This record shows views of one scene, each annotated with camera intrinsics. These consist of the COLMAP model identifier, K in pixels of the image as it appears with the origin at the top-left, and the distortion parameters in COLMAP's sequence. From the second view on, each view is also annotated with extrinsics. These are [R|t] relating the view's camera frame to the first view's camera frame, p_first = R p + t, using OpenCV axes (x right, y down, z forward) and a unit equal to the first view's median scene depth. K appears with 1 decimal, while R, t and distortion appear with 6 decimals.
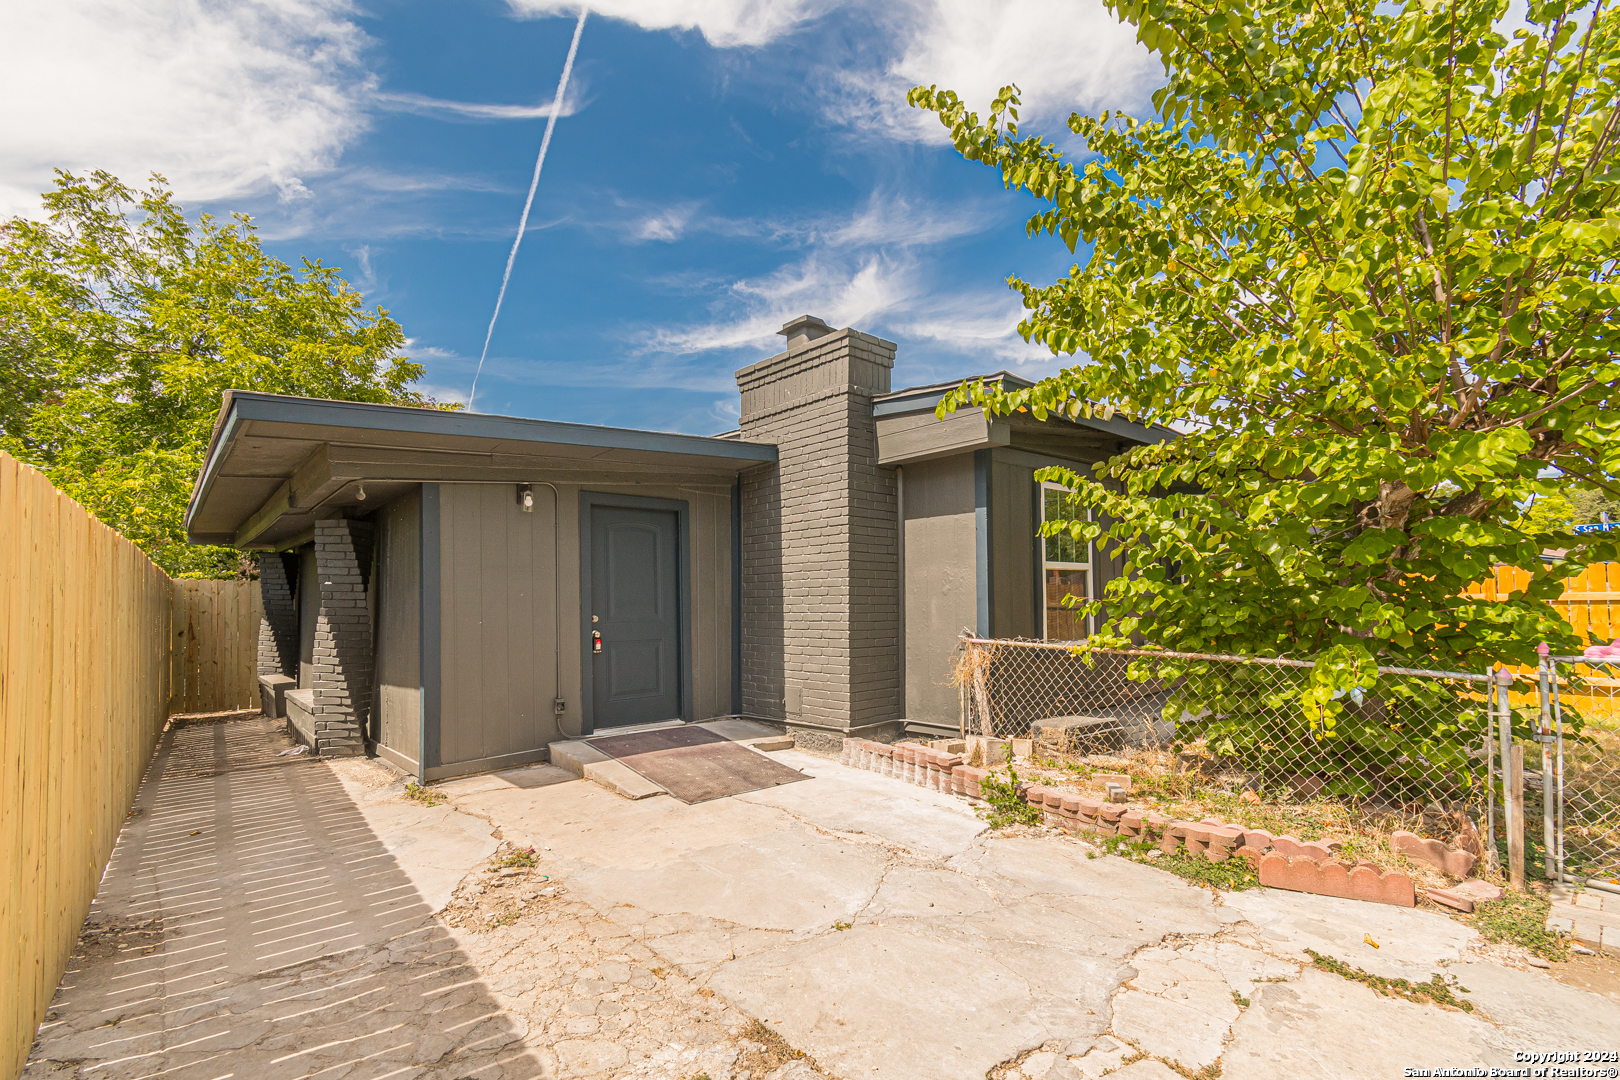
lens RADIAL K [[729.1, 0, 799.4], [0, 729.1, 574.8], [0, 0, 1]] dist [0.005496, -0.003071]
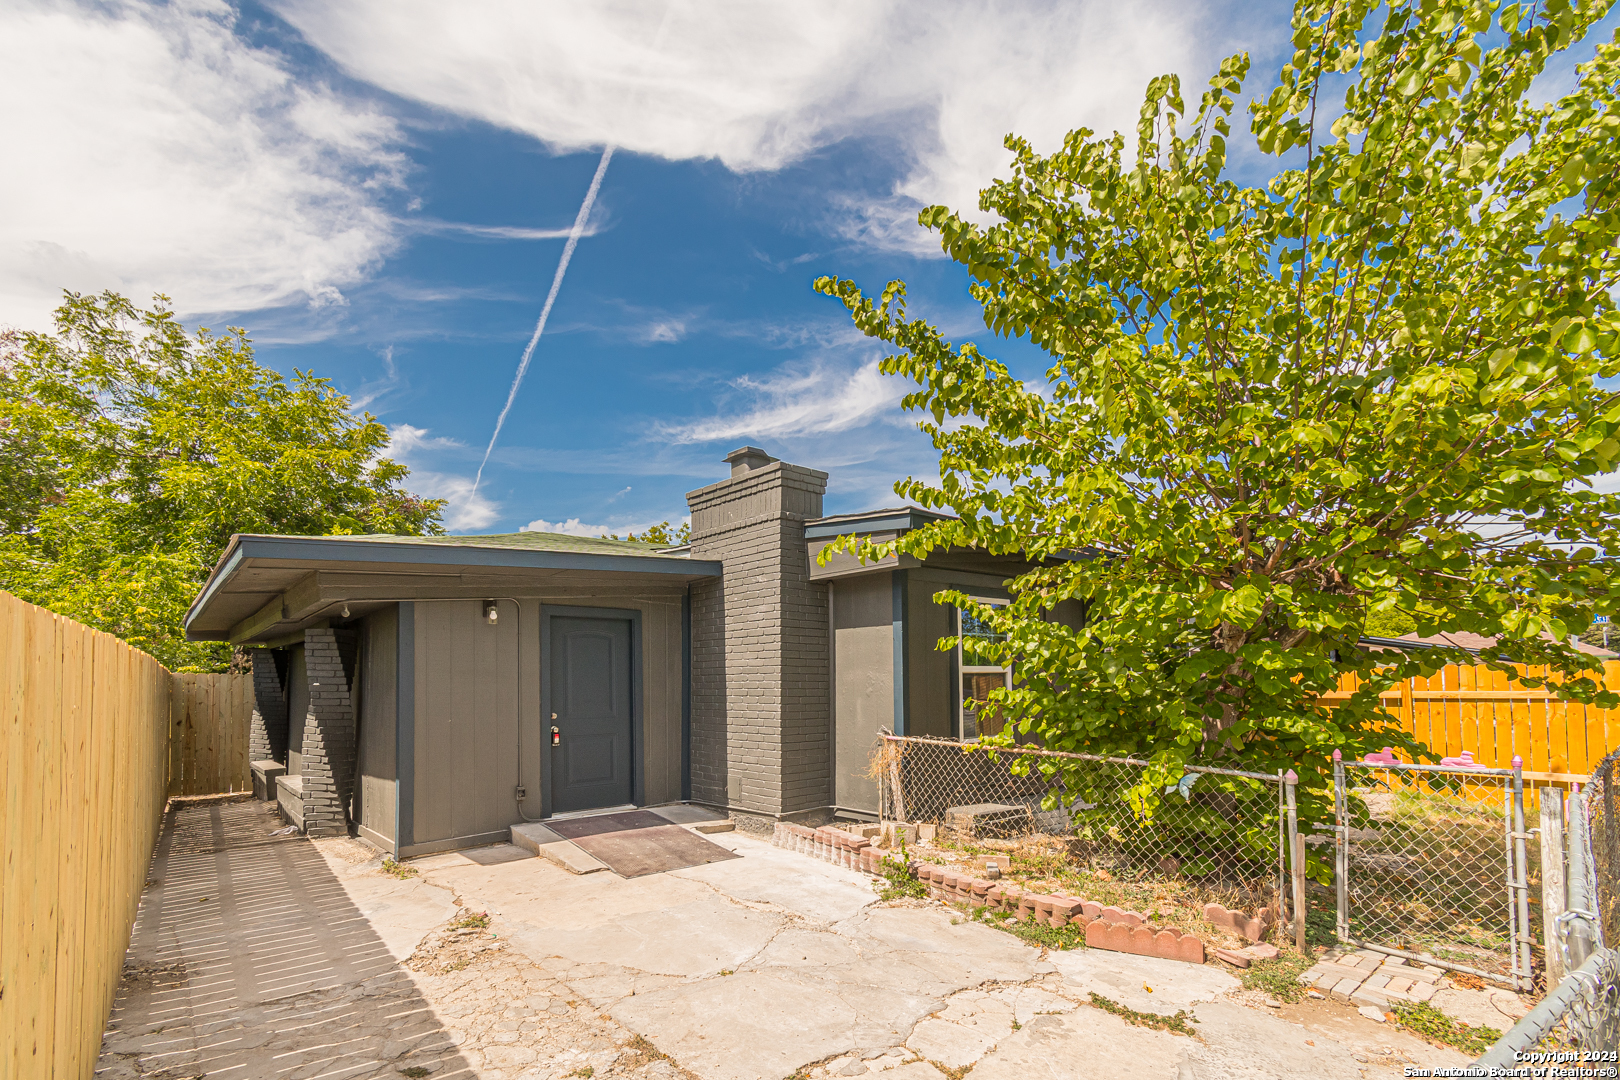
lens RADIAL K [[729.1, 0, 803.1], [0, 729.1, 660.1], [0, 0, 1]] dist [0.005496, -0.003071]
pose [[0.999795, 0.010379, 0.017381, 0.104775], [-0.010468, 0.999932, 0.005080, -0.044382], [-0.017327, -0.005261, 0.999836, -0.169790]]
